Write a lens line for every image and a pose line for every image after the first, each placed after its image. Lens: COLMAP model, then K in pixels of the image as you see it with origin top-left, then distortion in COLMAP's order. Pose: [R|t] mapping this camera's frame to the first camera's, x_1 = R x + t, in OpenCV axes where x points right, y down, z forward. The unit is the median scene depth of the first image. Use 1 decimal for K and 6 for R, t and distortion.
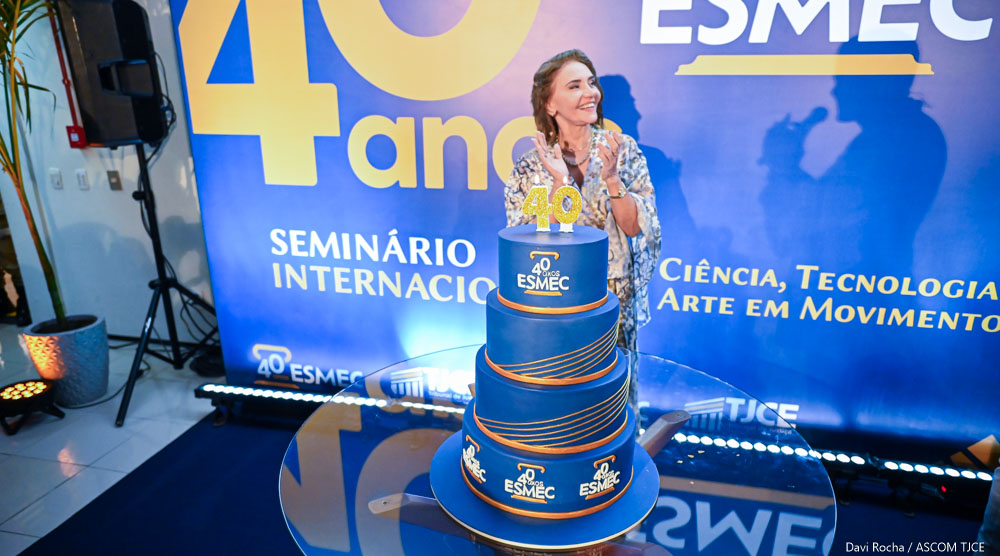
lens RADIAL K [[603.8, 0, 502.2], [0, 603.8, 289.0], [0, 0, 1]] dist [-0.061185, 0.045495]
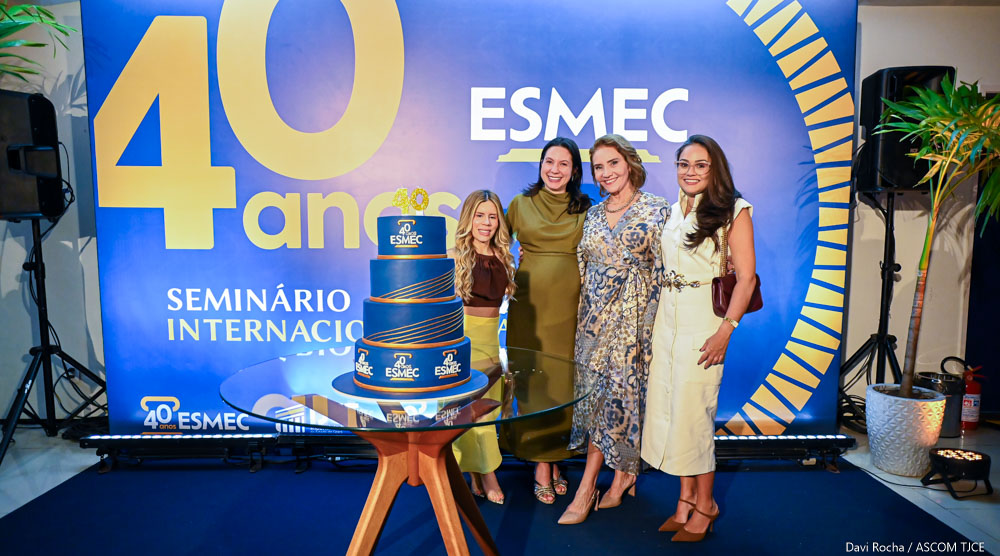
lens RADIAL K [[603.8, 0, 503.4], [0, 603.8, 296.9], [0, 0, 1]] dist [-0.061185, 0.045495]
pose [[0.972906, -0.020610, 0.230280, -0.024852], [0.067756, 0.977703, -0.198760, 0.215195], [-0.221049, 0.208978, 0.952610, -0.263106]]
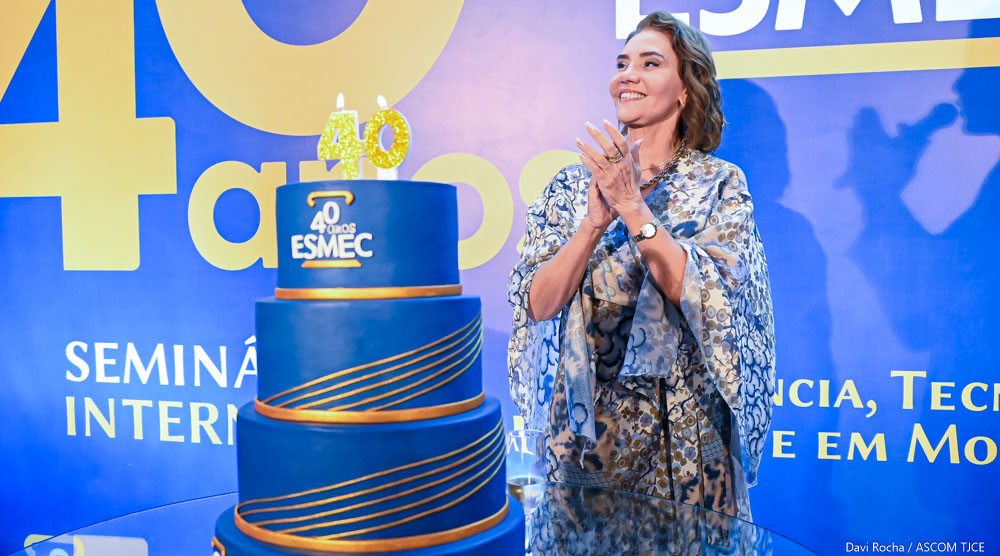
lens RADIAL K [[937.6, 0, 500.9], [0, 937.6, 300.7], [0, 0, 1]] dist [-0.046023, 0.000000]
pose [[0.999674, -0.008604, -0.024037, 0.114570], [0.002352, 0.968534, -0.248872, 0.120819], [0.025422, 0.248734, 0.968238, 0.051377]]
